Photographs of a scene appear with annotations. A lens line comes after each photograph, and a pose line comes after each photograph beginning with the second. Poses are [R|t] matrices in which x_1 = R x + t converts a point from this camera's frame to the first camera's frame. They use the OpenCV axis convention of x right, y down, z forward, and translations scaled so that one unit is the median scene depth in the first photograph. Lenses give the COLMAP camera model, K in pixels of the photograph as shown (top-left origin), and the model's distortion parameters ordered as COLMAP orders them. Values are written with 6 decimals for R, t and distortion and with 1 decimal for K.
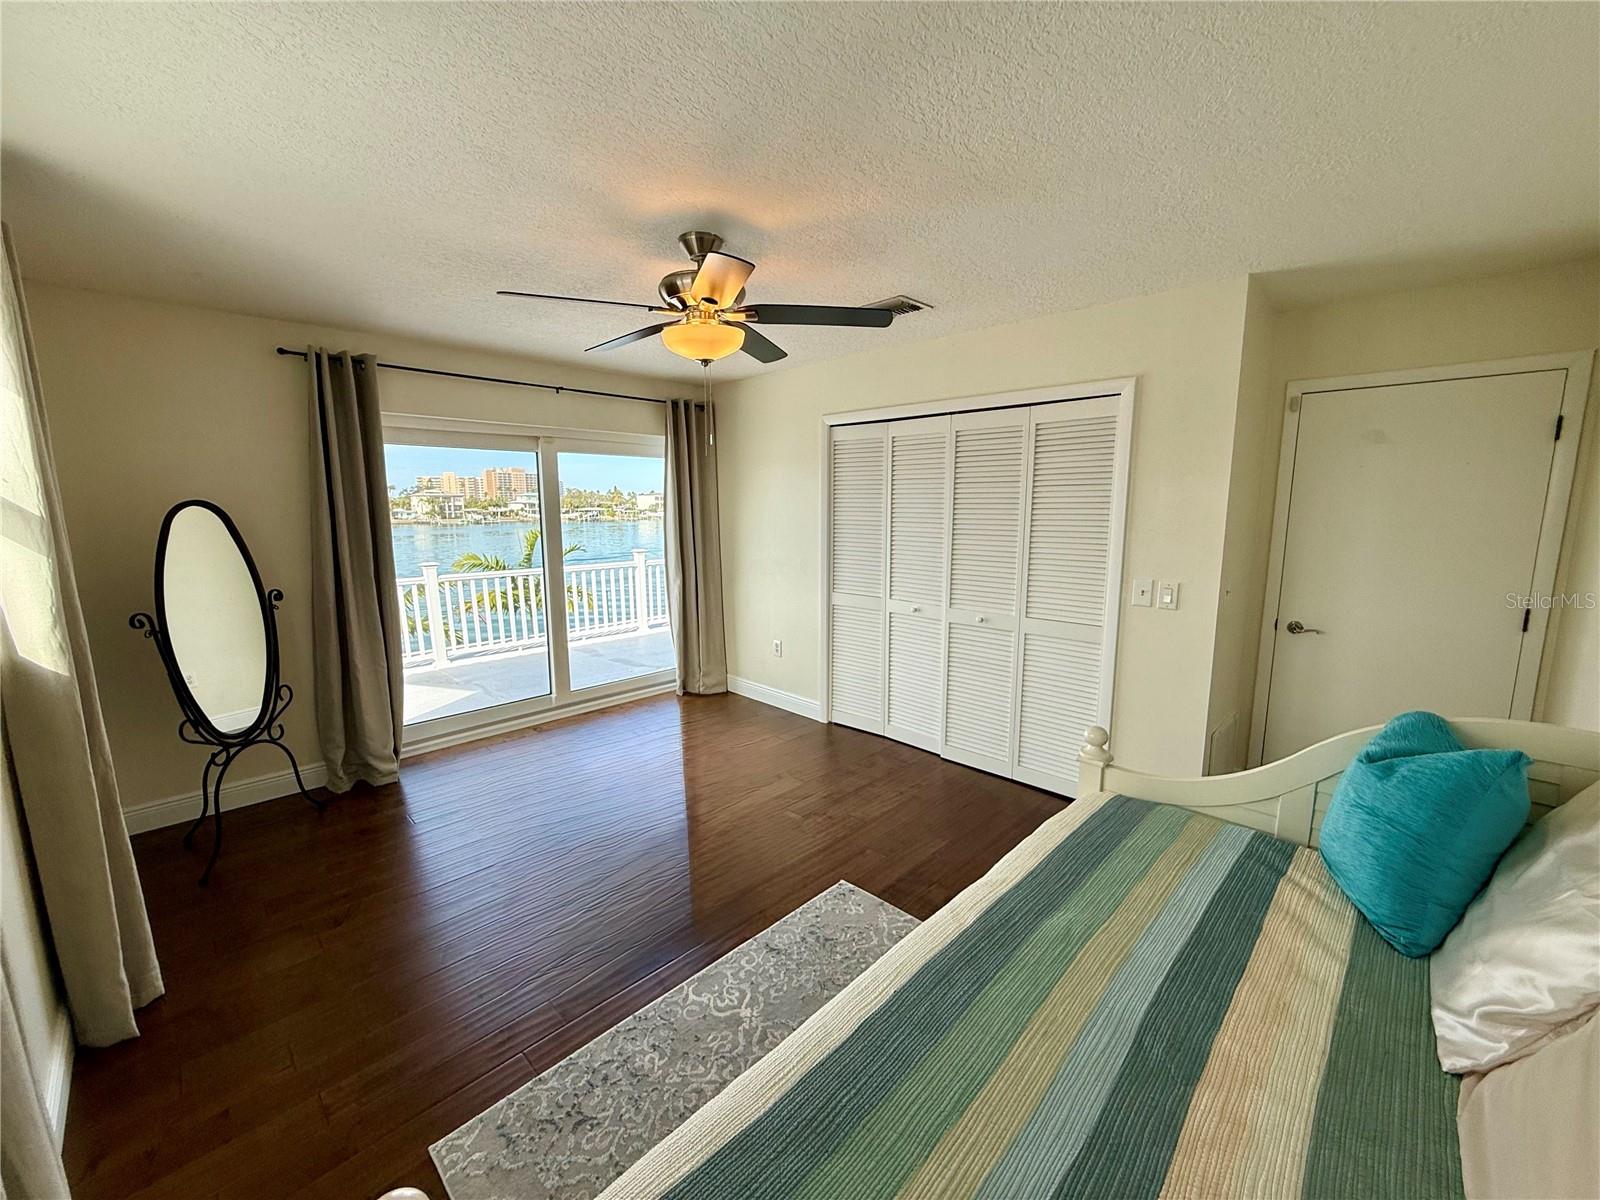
lens RADIAL K [[636.8, 0, 794.1], [0, 636.8, 598.3], [0, 0, 1]] dist [-0.002076, 0.000453]
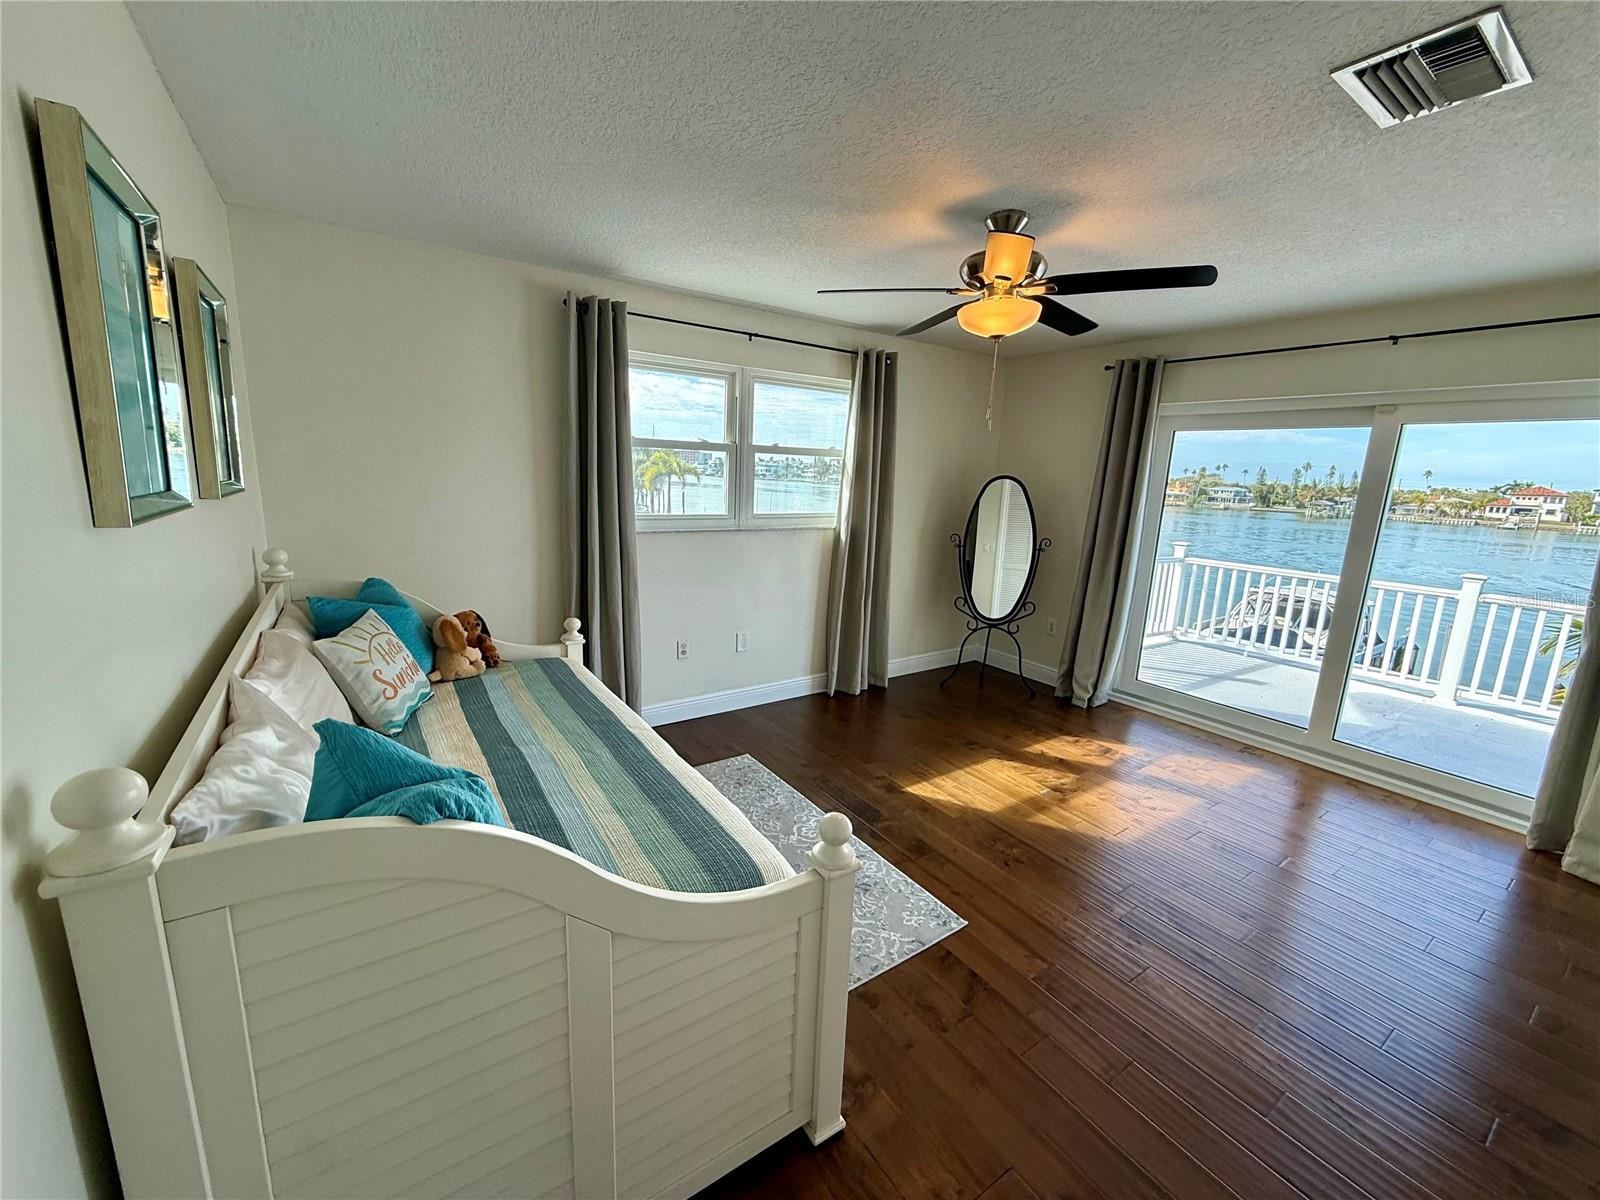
lens RADIAL K [[636.8, 0, 794.1], [0, 636.8, 598.3], [0, 0, 1]] dist [-0.002076, 0.000453]
pose [[-0.197979, 0.188171, -0.961975, 0.521909], [-0.186032, 0.956351, 0.225357, -0.073785], [0.962391, 0.223574, -0.154332, 0.491850]]
